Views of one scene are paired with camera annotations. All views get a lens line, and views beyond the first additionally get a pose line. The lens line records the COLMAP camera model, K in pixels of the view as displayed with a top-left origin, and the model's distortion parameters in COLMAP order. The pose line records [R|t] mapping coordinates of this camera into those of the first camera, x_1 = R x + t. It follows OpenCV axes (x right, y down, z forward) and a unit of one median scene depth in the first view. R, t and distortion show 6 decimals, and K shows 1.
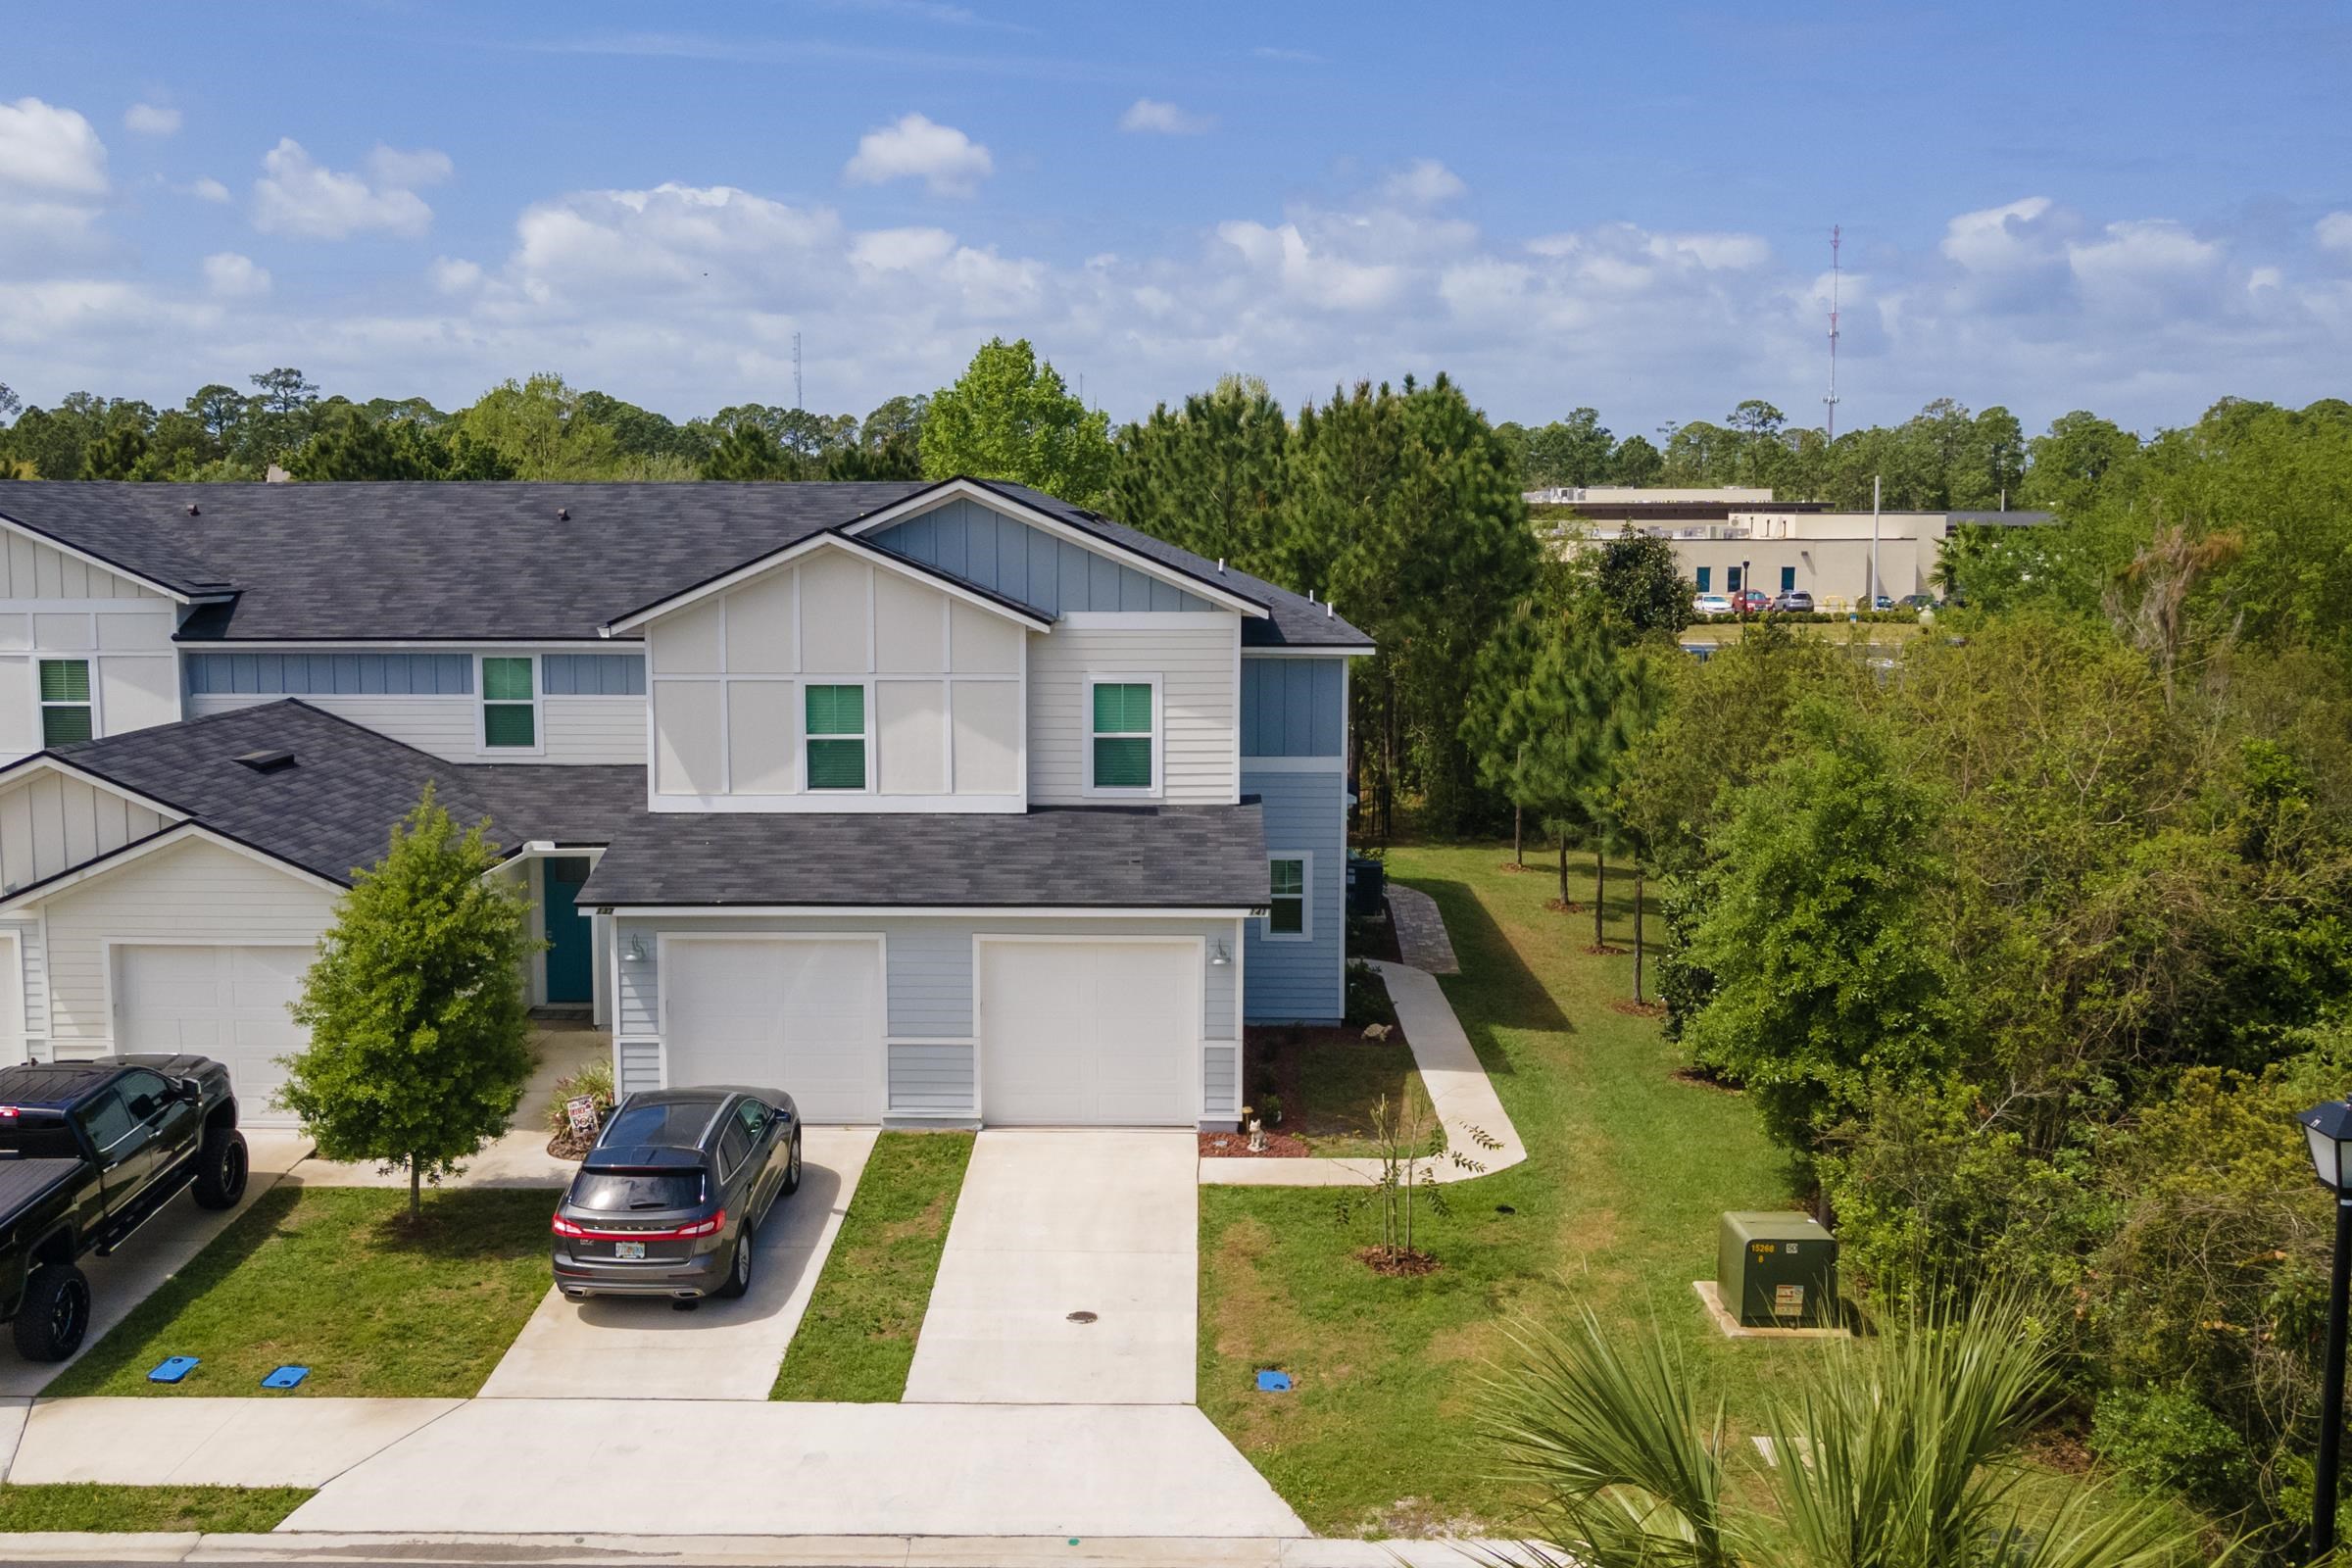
lens RADIAL K [[2215.5, 0, 1135.7], [0, 2215.5, 774.4], [0, 0, 1]] dist [-0.011207, 0.005644]
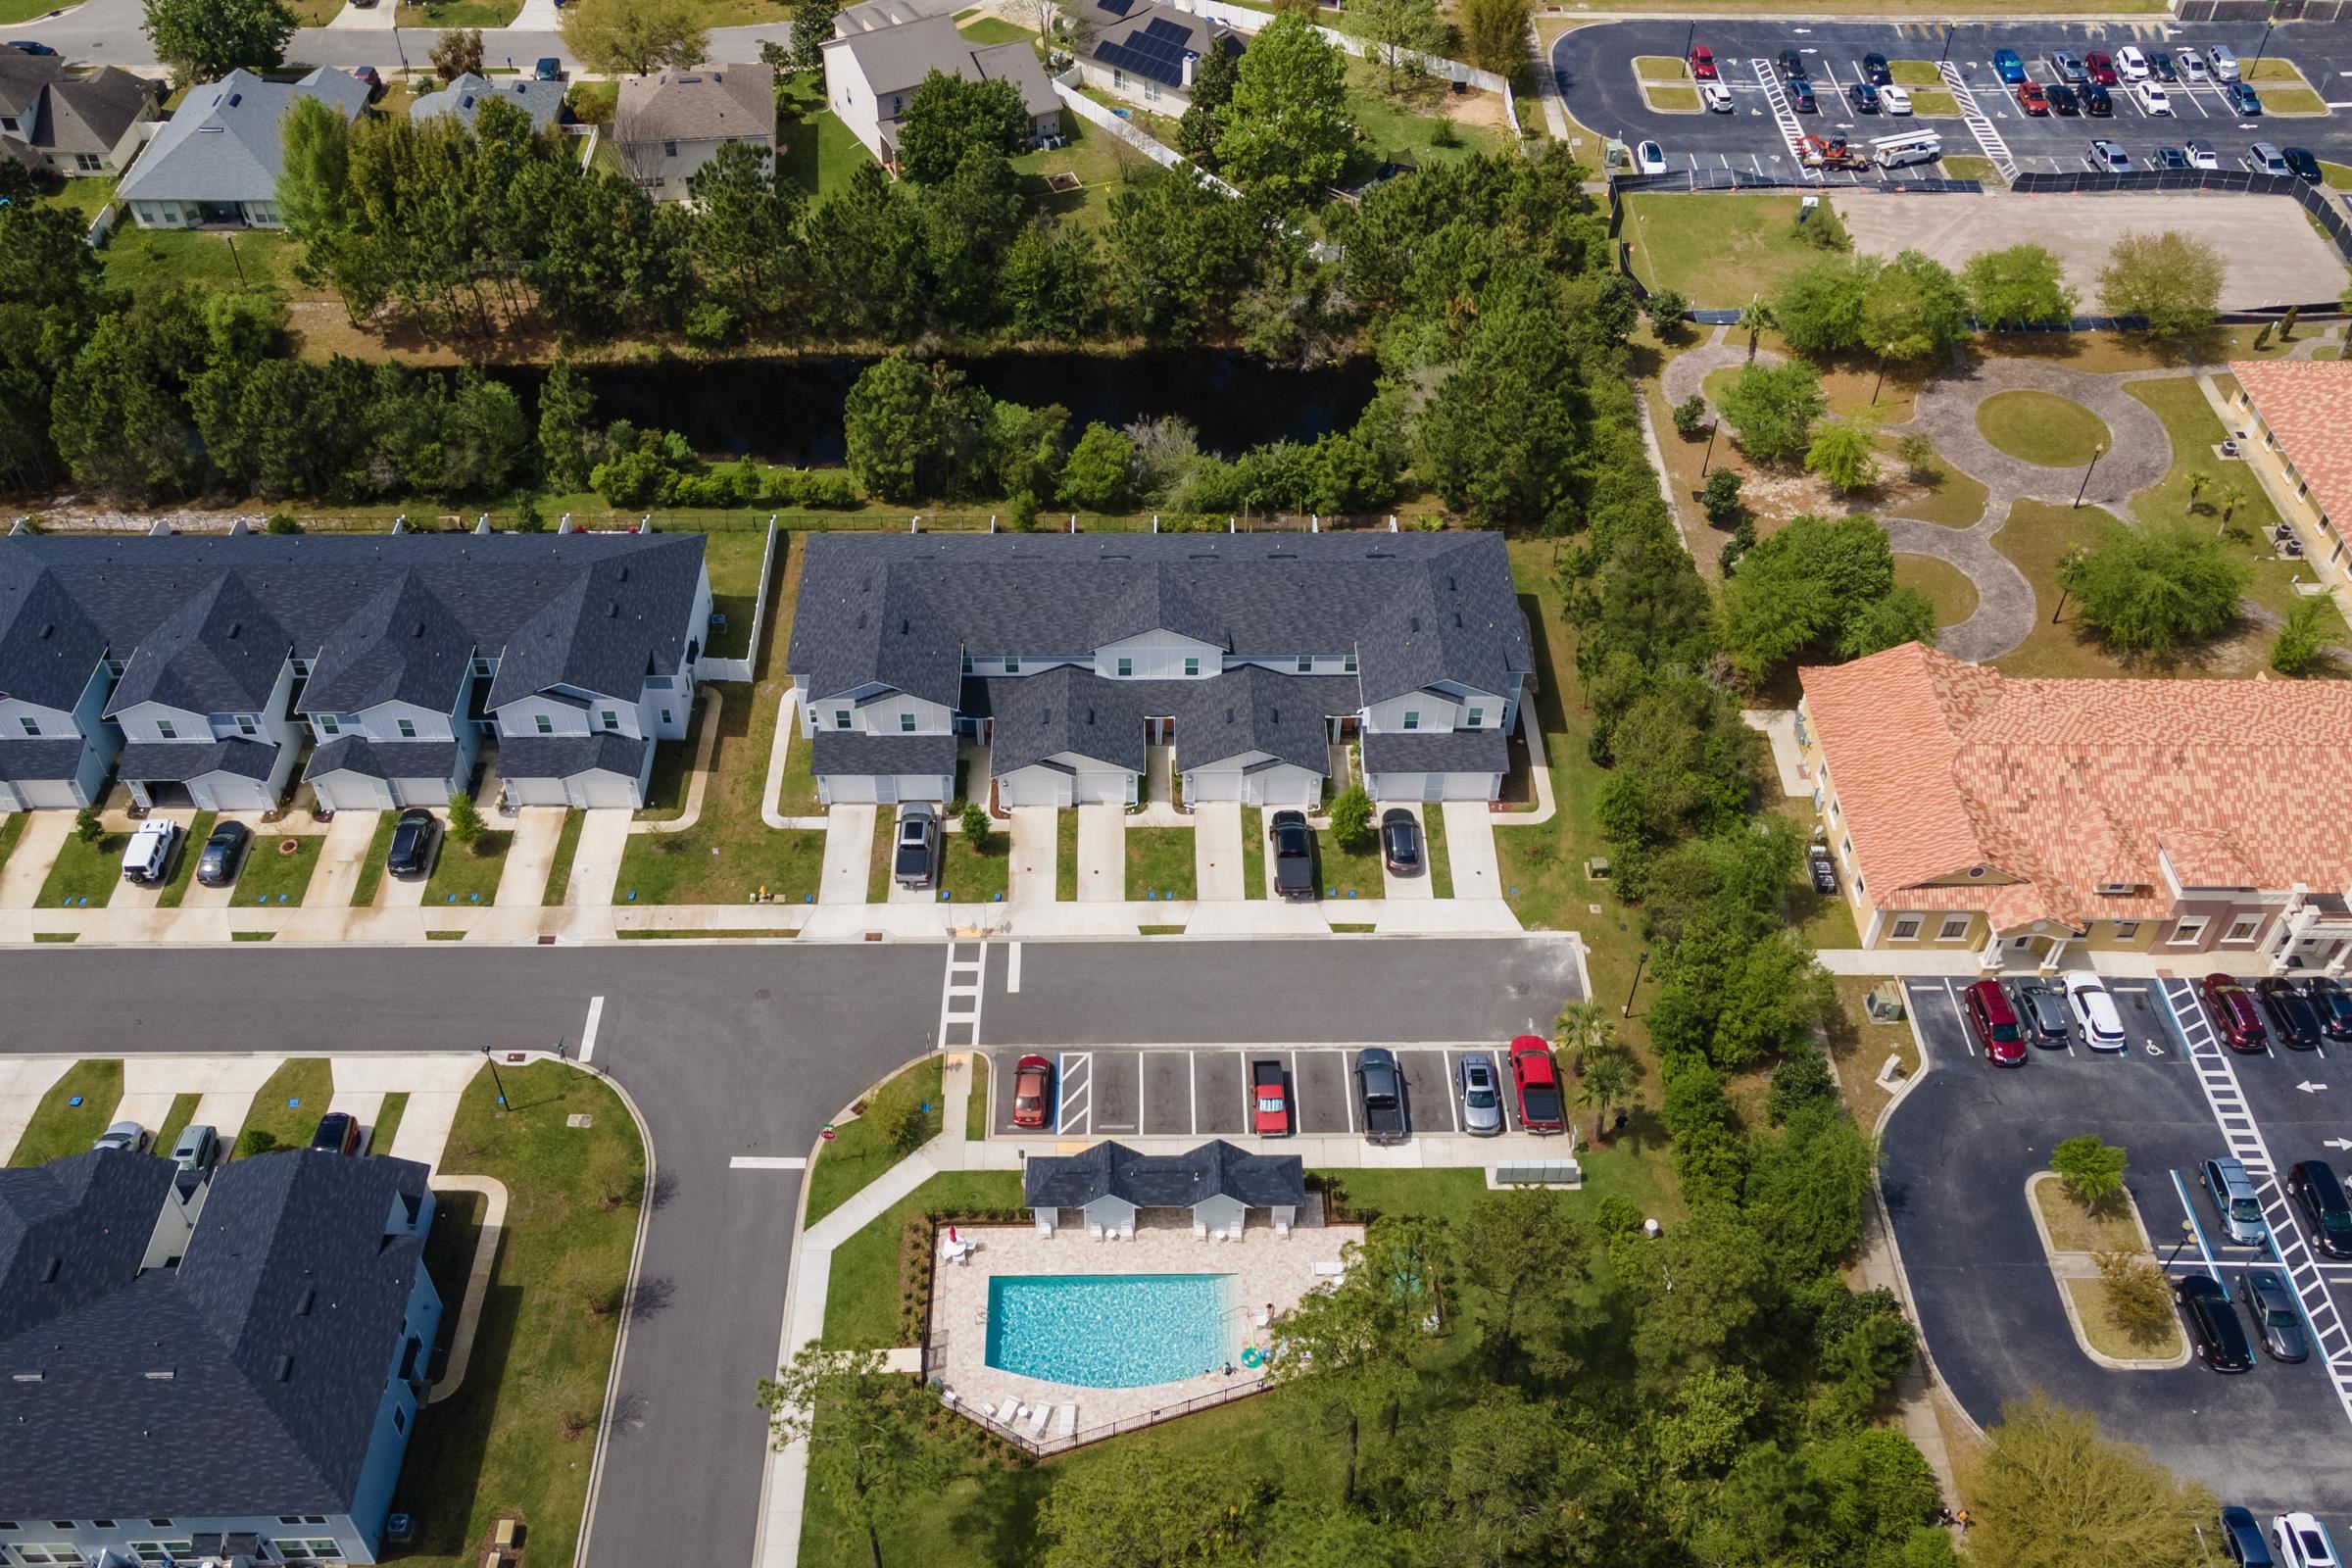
lens RADIAL K [[2215.5, 0, 1135.7], [0, 2215.5, 774.4], [0, 0, 1]] dist [-0.011207, 0.005644]
pose [[0.999308, -0.021871, 0.030098, -0.875323], [-0.001045, 0.792149, 0.610327, -2.806052], [-0.037190, -0.609935, 0.791578, -2.725065]]
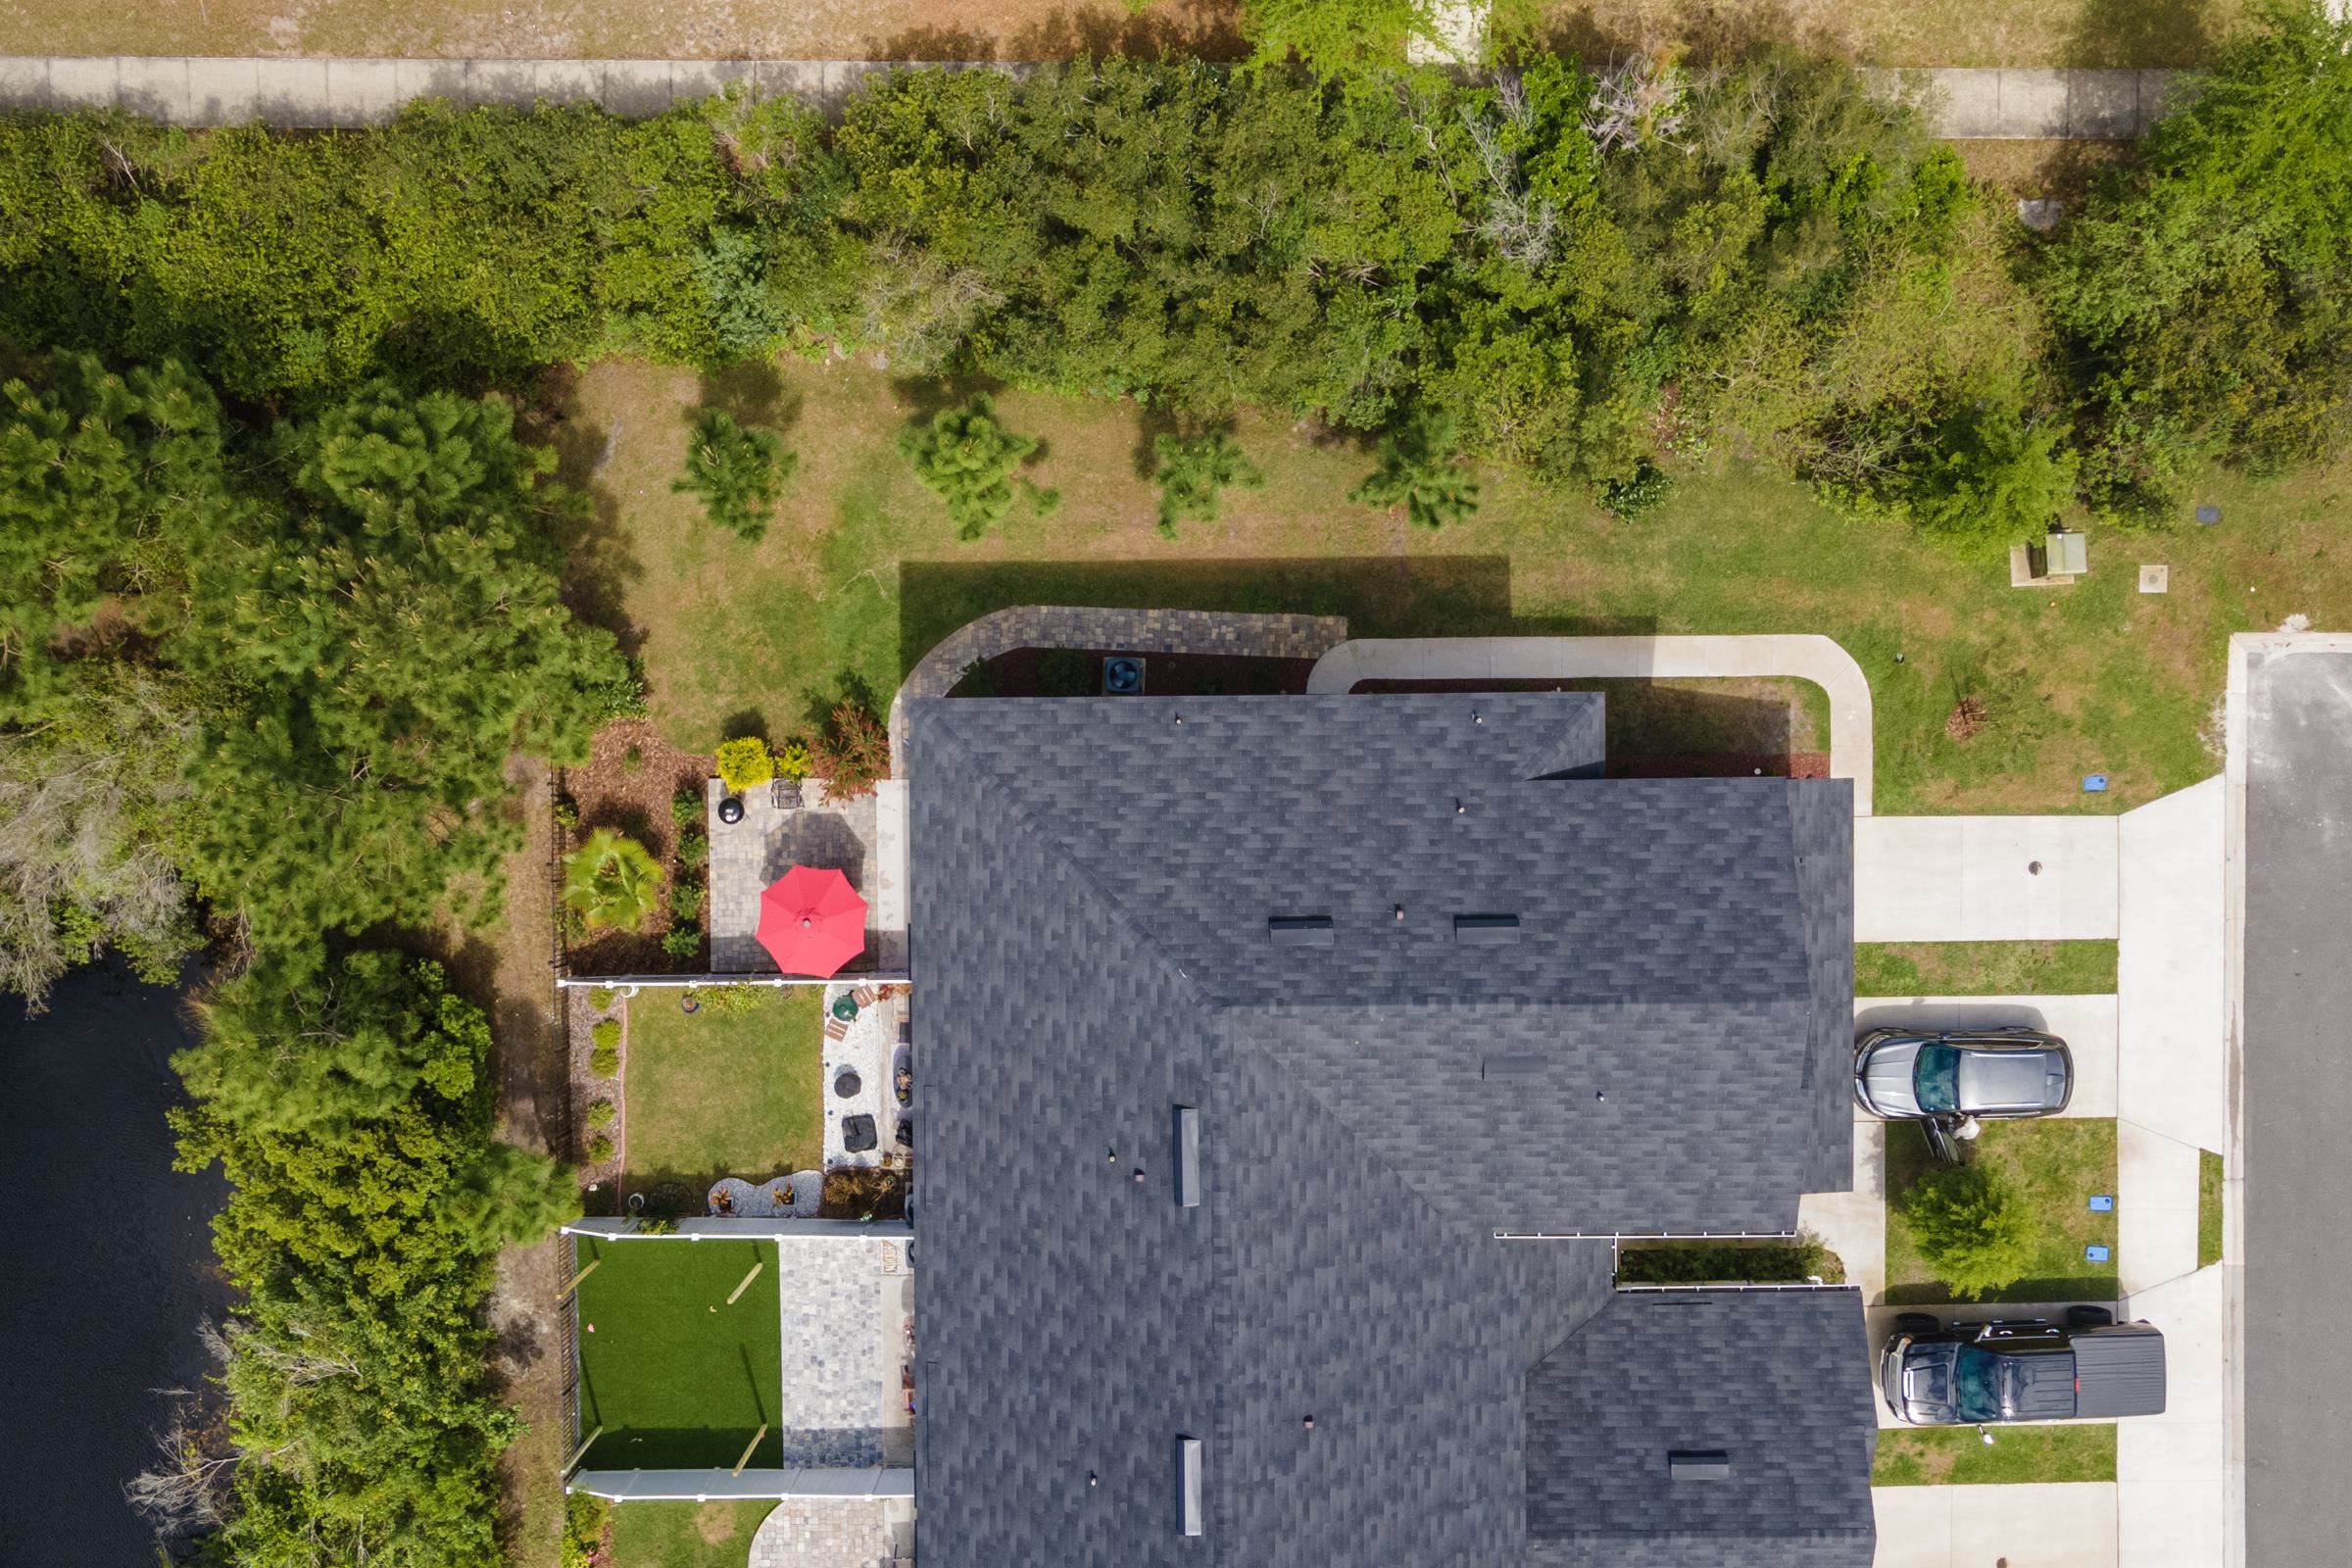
lens RADIAL K [[2115.5, 0, 1381.8], [0, 2115.5, 786.0], [0, 0, 1]] dist [-0.003438, 0.012431]
pose [[-0.031273, -0.999388, -0.015683, 0.089149], [0.097053, -0.018653, 0.995104, -1.536006], [-0.994788, 0.029598, 0.097577, 1.158352]]
